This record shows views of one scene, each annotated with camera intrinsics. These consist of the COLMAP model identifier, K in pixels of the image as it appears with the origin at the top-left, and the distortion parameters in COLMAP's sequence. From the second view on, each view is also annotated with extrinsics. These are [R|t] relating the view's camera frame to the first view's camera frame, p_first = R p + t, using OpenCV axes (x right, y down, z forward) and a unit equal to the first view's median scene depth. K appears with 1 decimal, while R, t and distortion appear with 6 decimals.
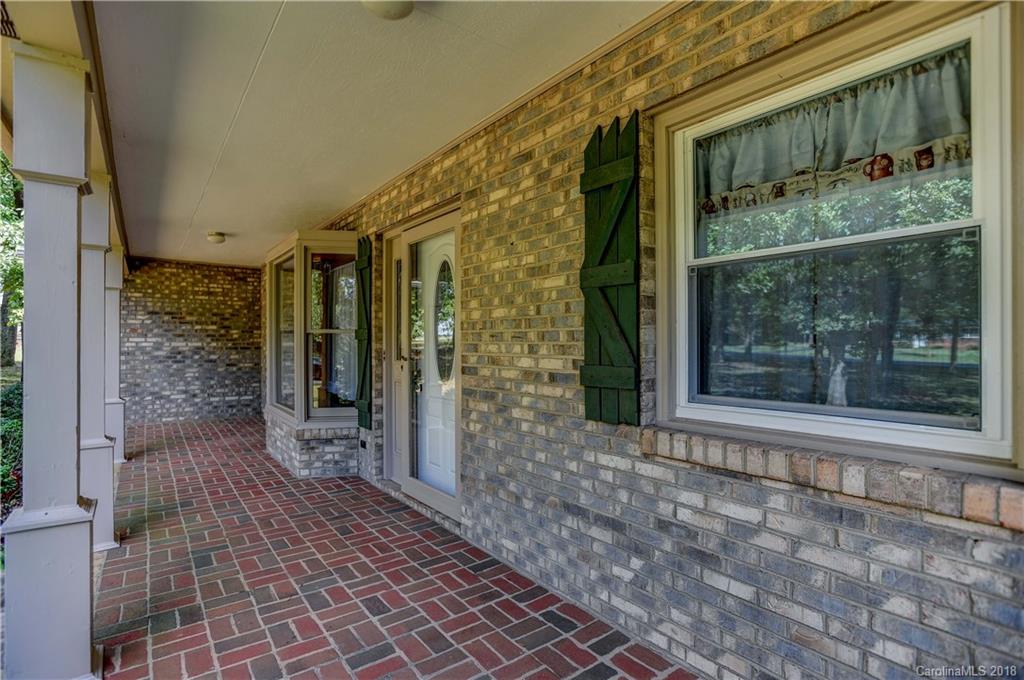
lens RADIAL K [[513.2, 0, 512.2], [0, 513.2, 338.2], [0, 0, 1]] dist [-0.046624, 0.016841]
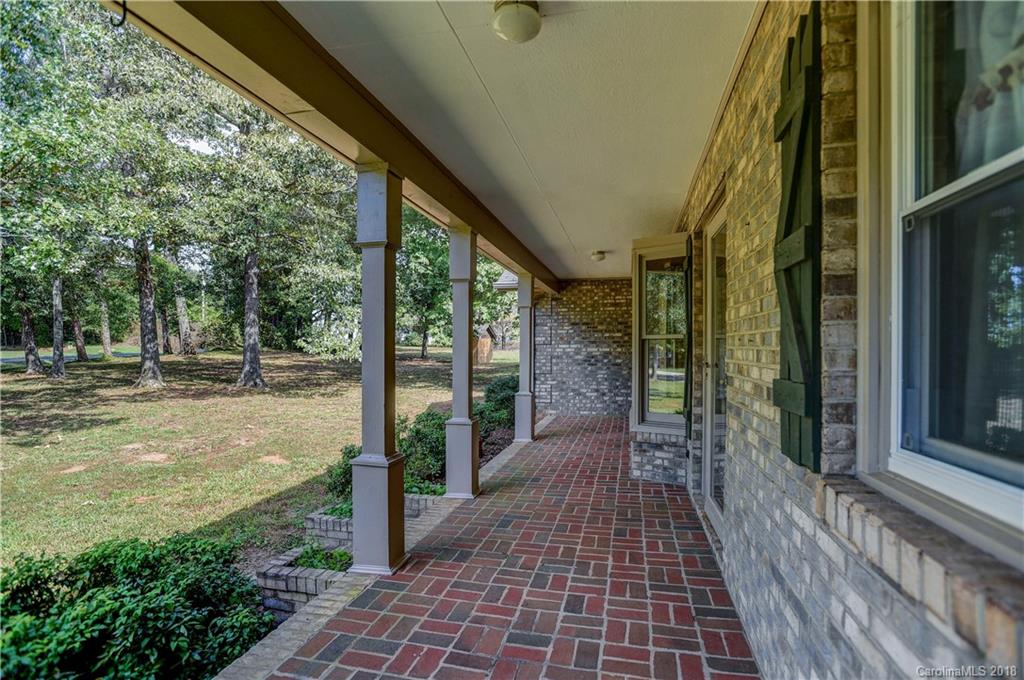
lens RADIAL K [[513.2, 0, 484.1], [0, 513.2, 347.4], [0, 0, 1]] dist [-0.046624, 0.016841]
pose [[0.610763, -0.005599, -0.791794, 0.235327], [0.012459, 0.999919, 0.002540, 0.000957], [0.791716, -0.011416, 0.610783, 0.122753]]
